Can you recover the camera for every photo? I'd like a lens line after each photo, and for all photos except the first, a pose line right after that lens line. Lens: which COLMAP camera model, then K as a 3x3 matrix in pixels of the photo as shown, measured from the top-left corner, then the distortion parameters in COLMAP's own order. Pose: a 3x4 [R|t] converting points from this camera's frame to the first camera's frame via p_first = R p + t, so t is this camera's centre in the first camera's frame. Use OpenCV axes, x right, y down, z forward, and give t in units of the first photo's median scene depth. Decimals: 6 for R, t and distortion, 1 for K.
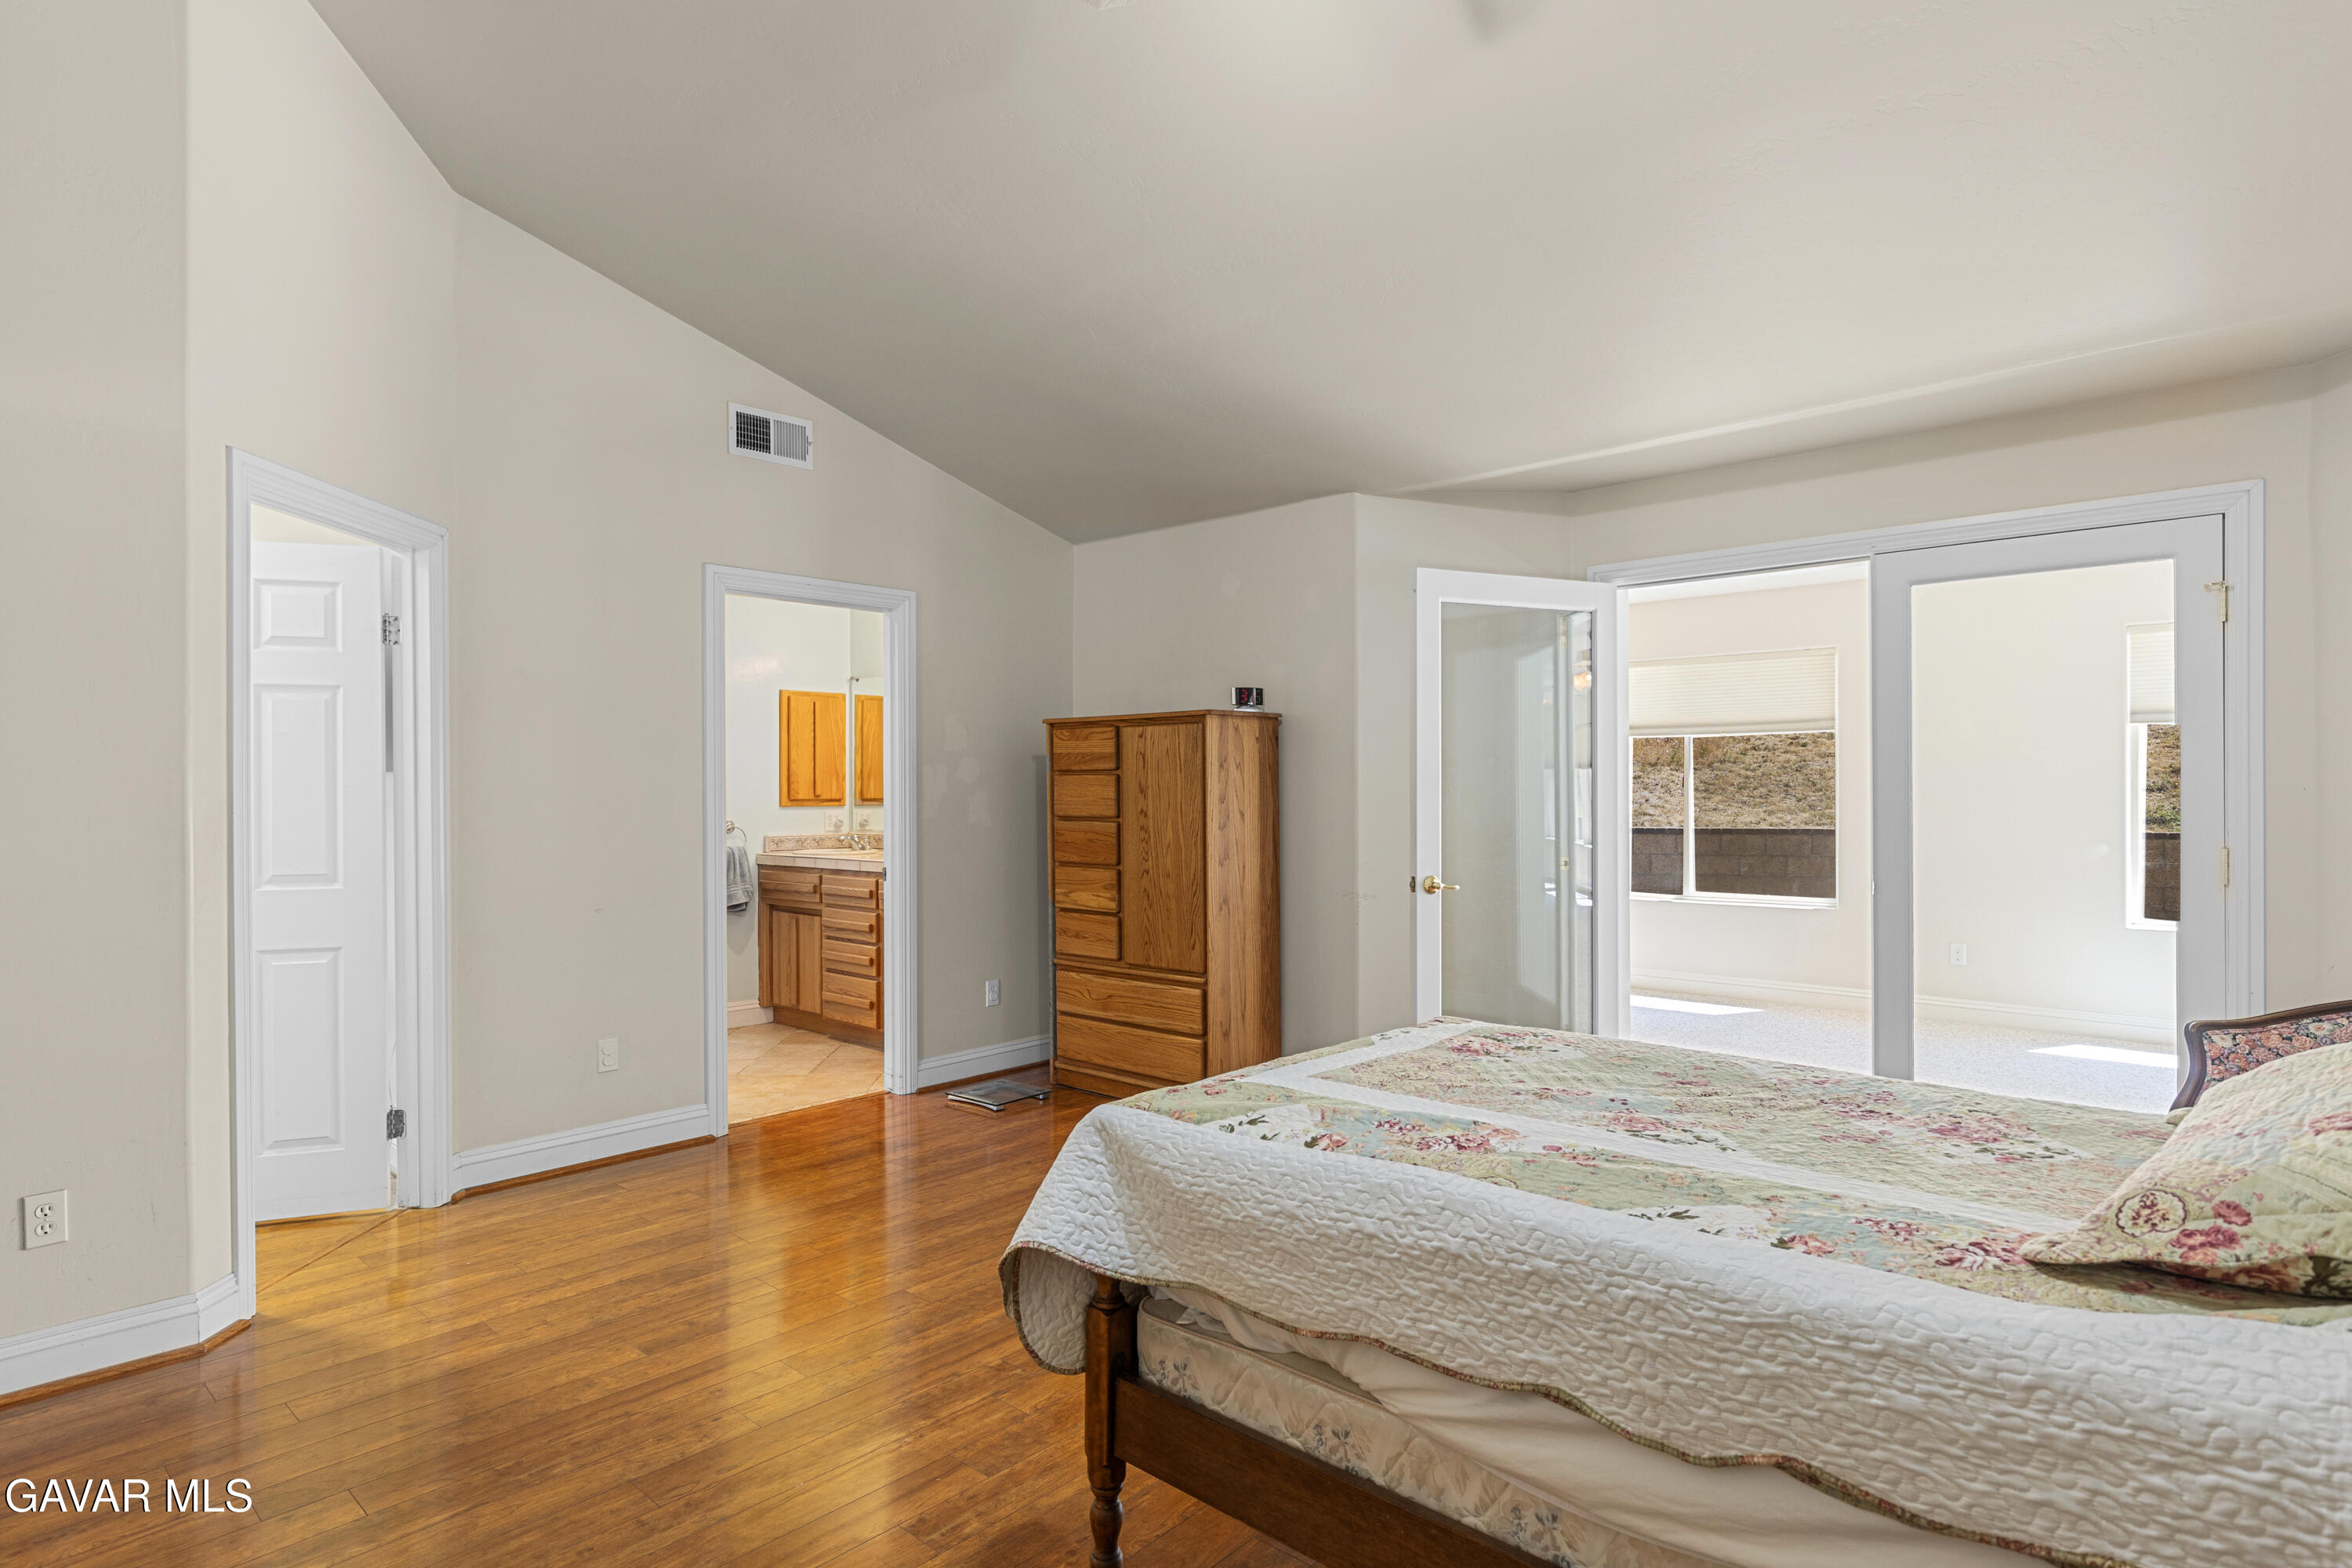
lens RADIAL K [[1232.3, 0, 1187.0], [0, 1232.3, 793.1], [0, 0, 1]] dist [-0.000570, -0.000308]
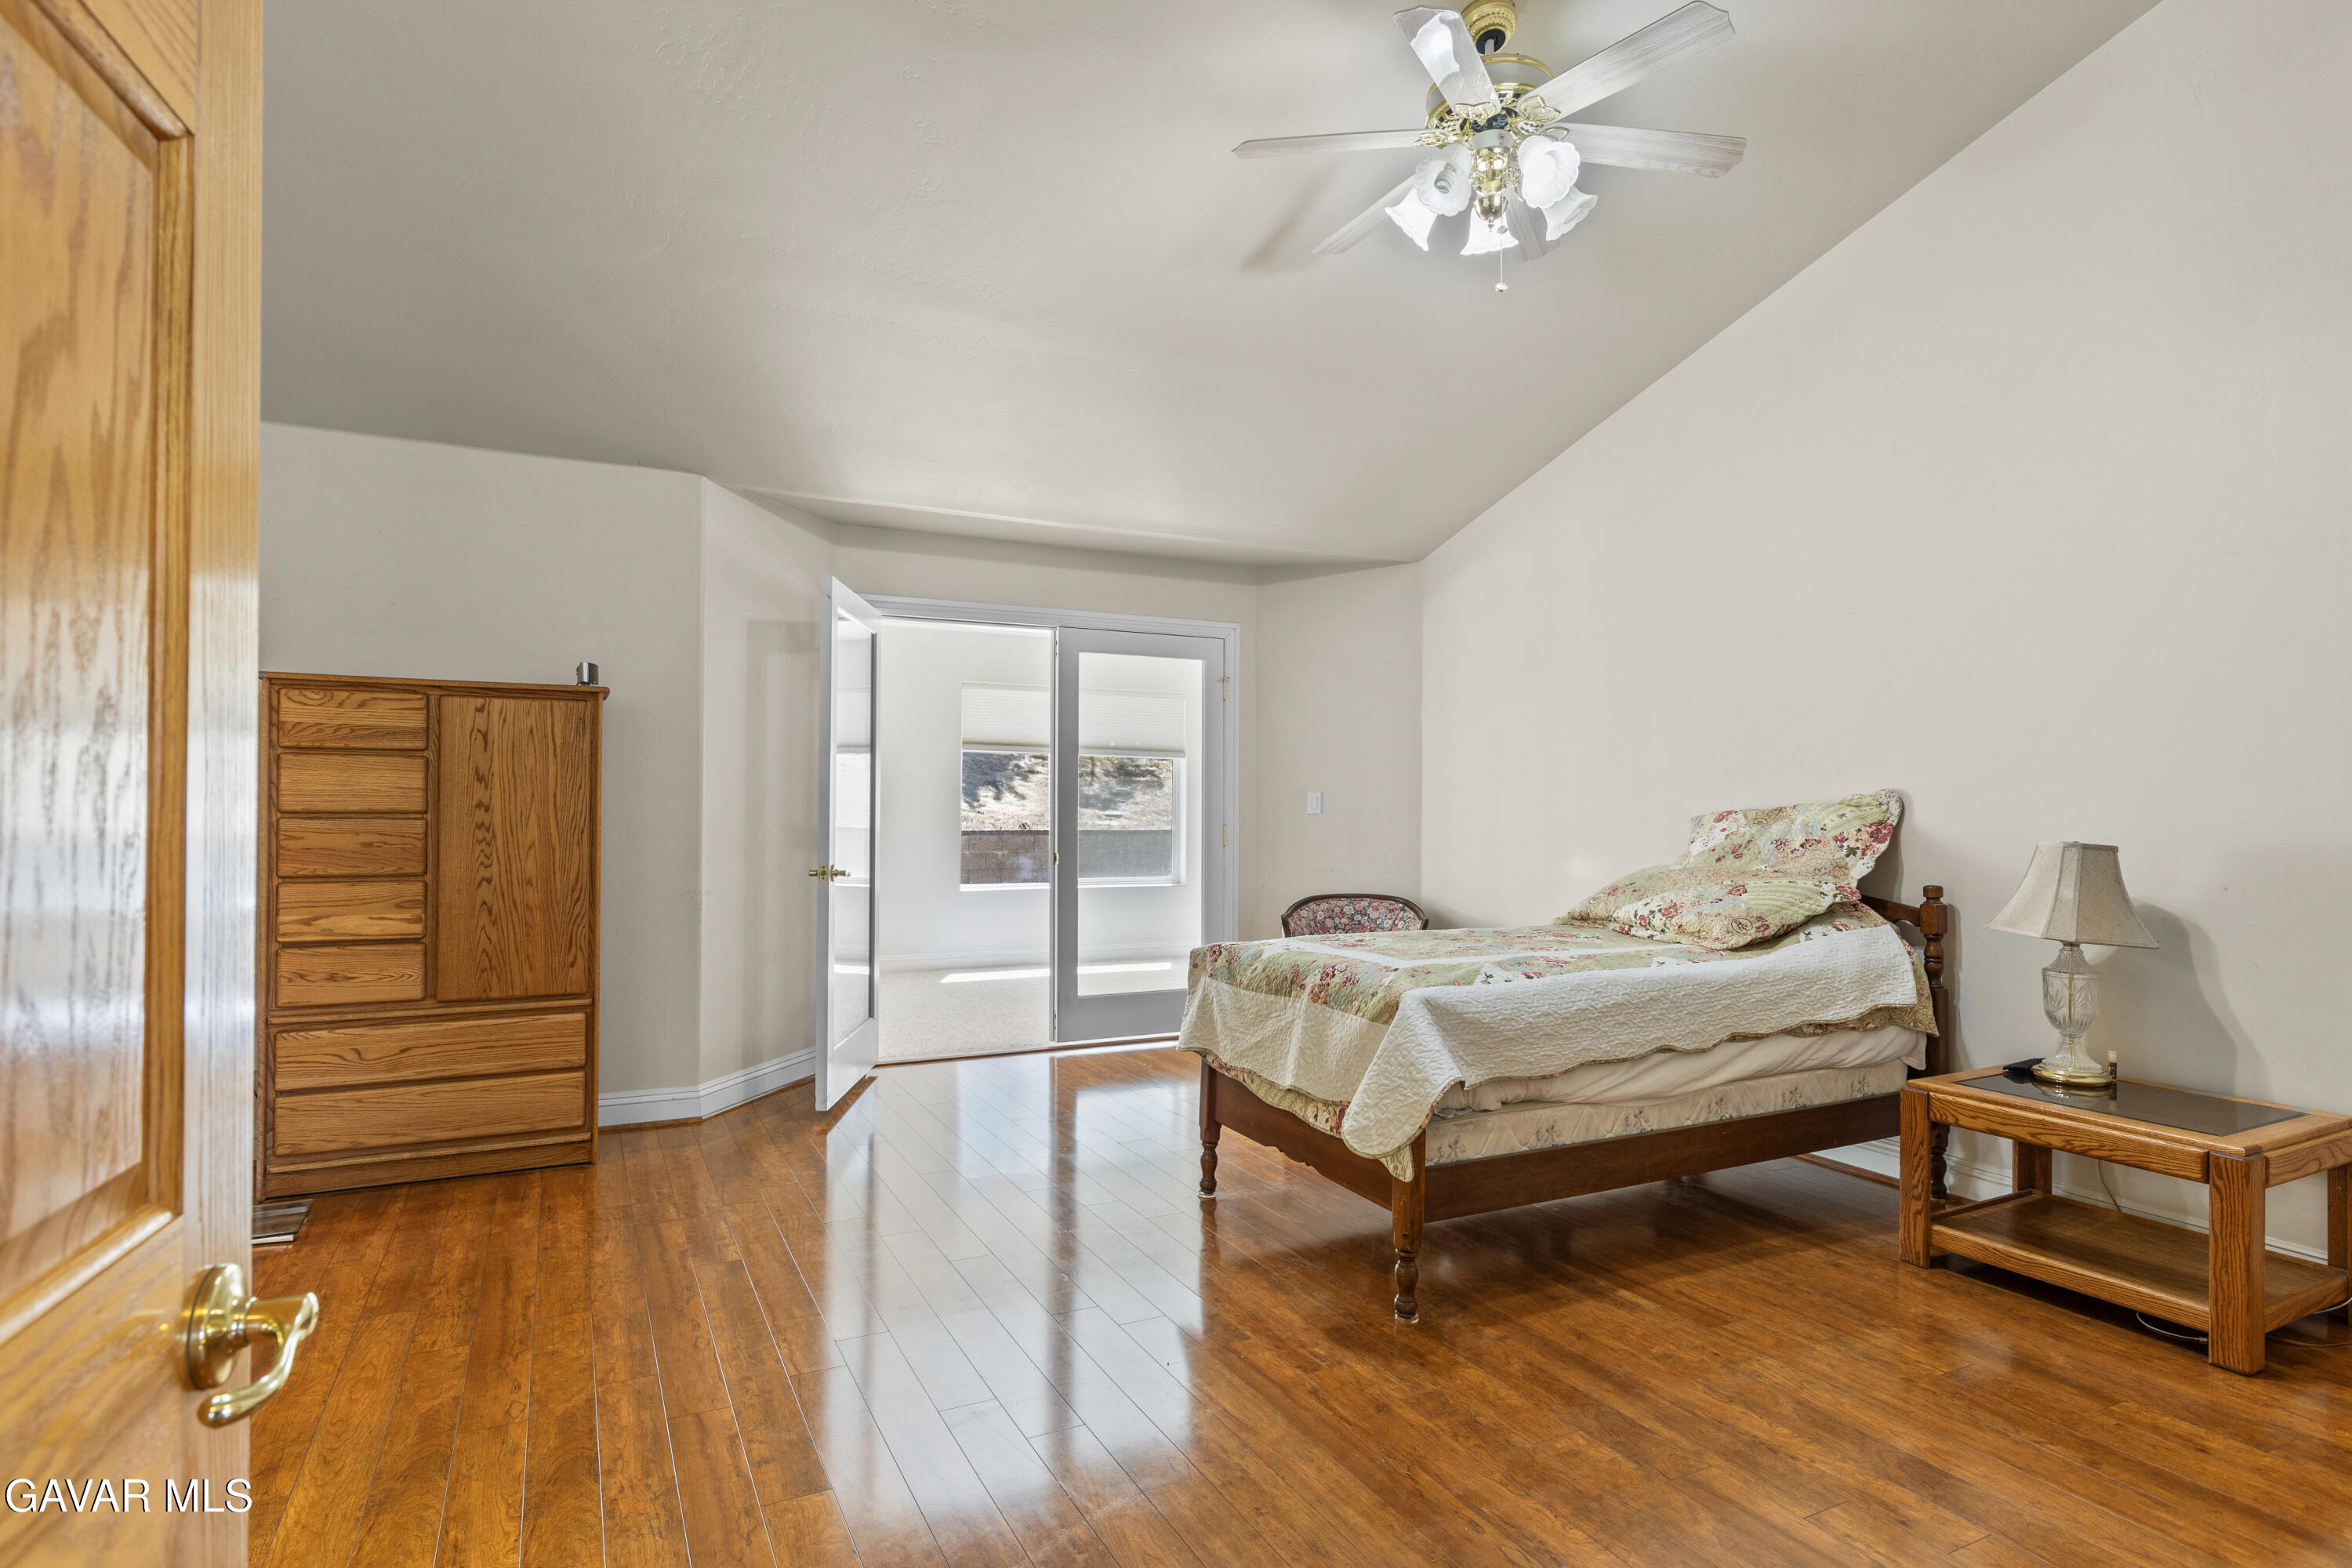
lens RADIAL K [[1232.3, 0, 1187.0], [0, 1232.3, 793.1], [0, 0, 1]] dist [-0.000570, -0.000308]
pose [[0.361655, 0.013203, 0.932218, -0.637983], [-0.004628, 0.999913, -0.012366, 0.015609], [-0.932300, 0.000158, 0.361685, 0.298701]]
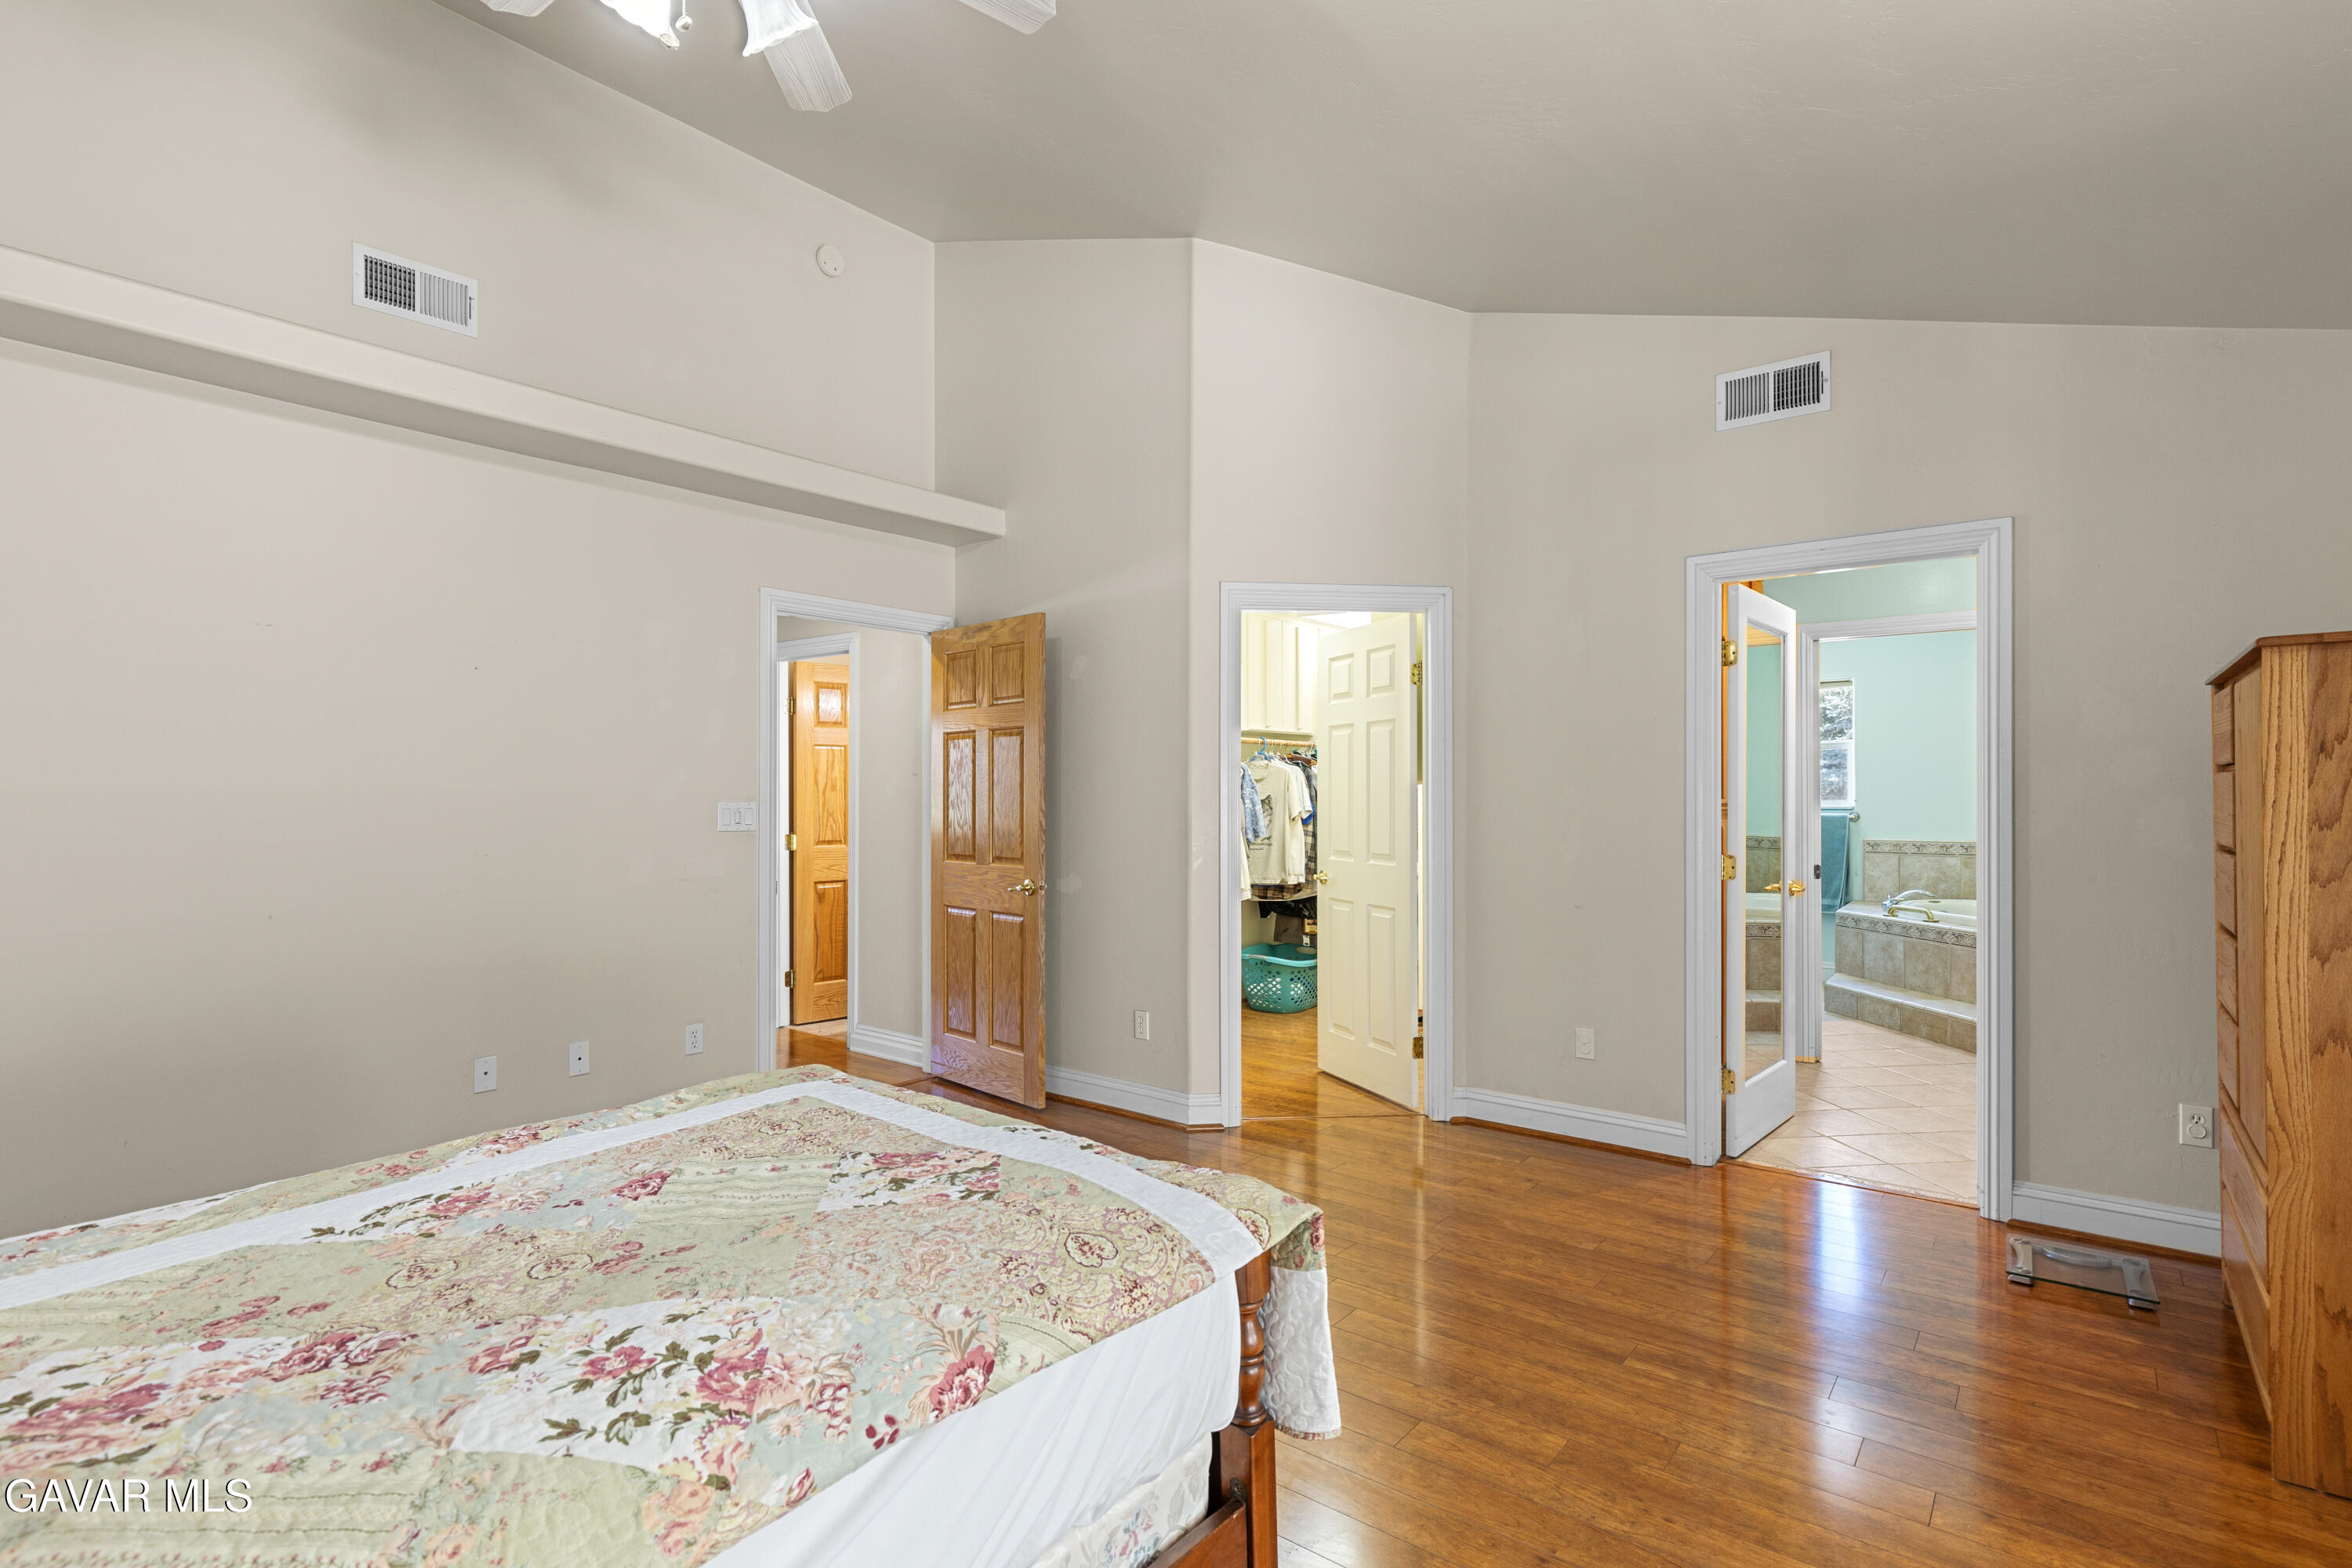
lens RADIAL K [[1122.0, 0, 1185.5], [0, 1122.0, 794.2], [0, 0, 1]] dist [-0.000723, -0.000257]
pose [[0.070998, 0.003718, -0.997470, 0.428564], [-0.004150, 0.999985, 0.003432, -0.004531], [0.997468, 0.003896, 0.071012, 0.530912]]
